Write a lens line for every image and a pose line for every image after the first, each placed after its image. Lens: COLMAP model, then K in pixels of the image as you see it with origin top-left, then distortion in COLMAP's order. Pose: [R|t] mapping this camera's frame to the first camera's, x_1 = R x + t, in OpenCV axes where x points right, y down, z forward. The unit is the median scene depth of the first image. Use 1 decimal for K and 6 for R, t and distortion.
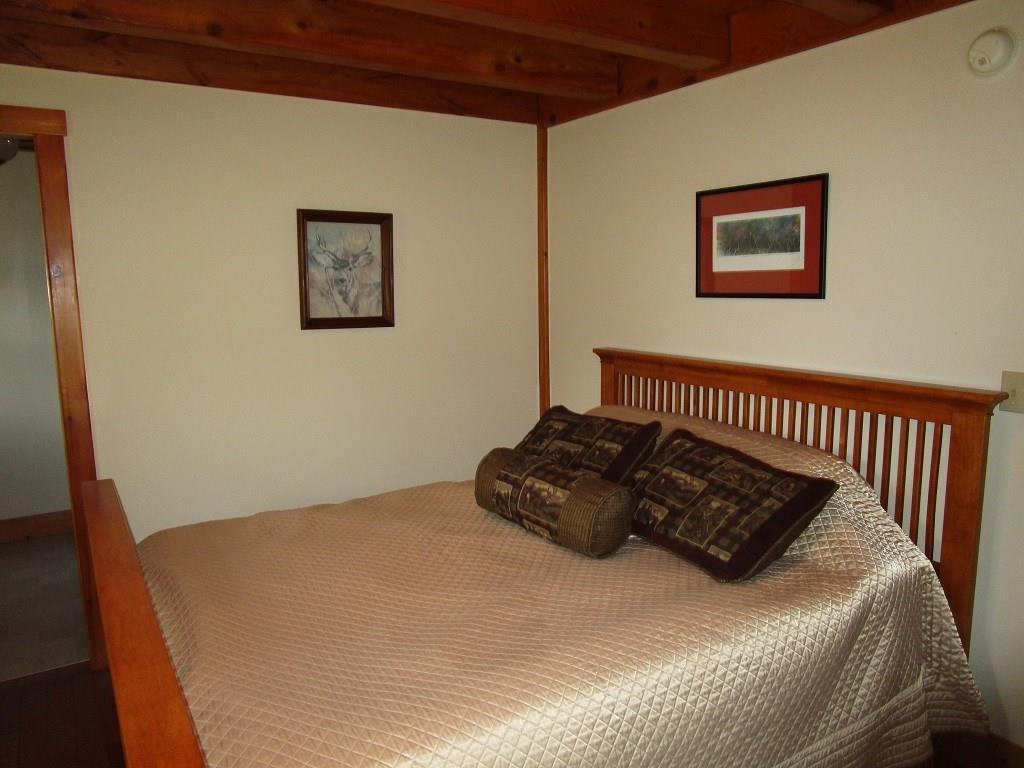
lens RADIAL K [[719.4, 0, 505.2], [0, 719.4, 387.5], [0, 0, 1]] dist [-0.039354, 0.006666]
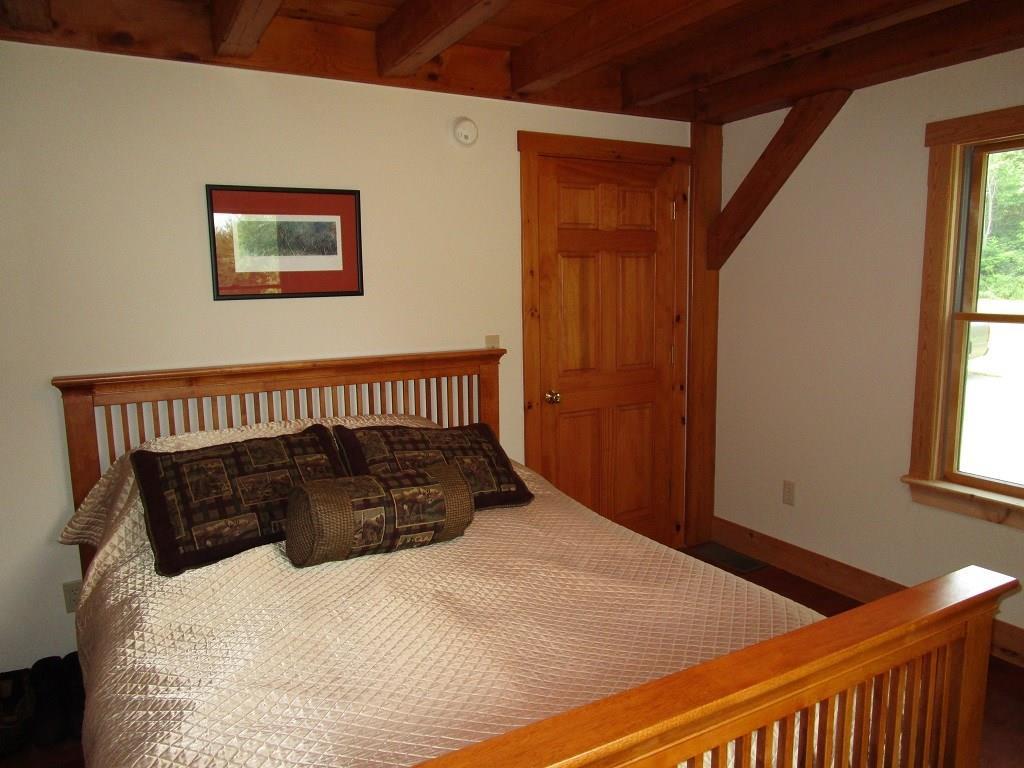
lens RADIAL K [[719.4, 0, 505.2], [0, 719.4, 387.5], [0, 0, 1]] dist [-0.039354, 0.006666]
pose [[0.062444, -0.129134, 0.989659, -0.742358], [0.163562, 0.979512, 0.117490, -0.074458], [-0.984555, 0.154534, 0.082286, 0.684297]]
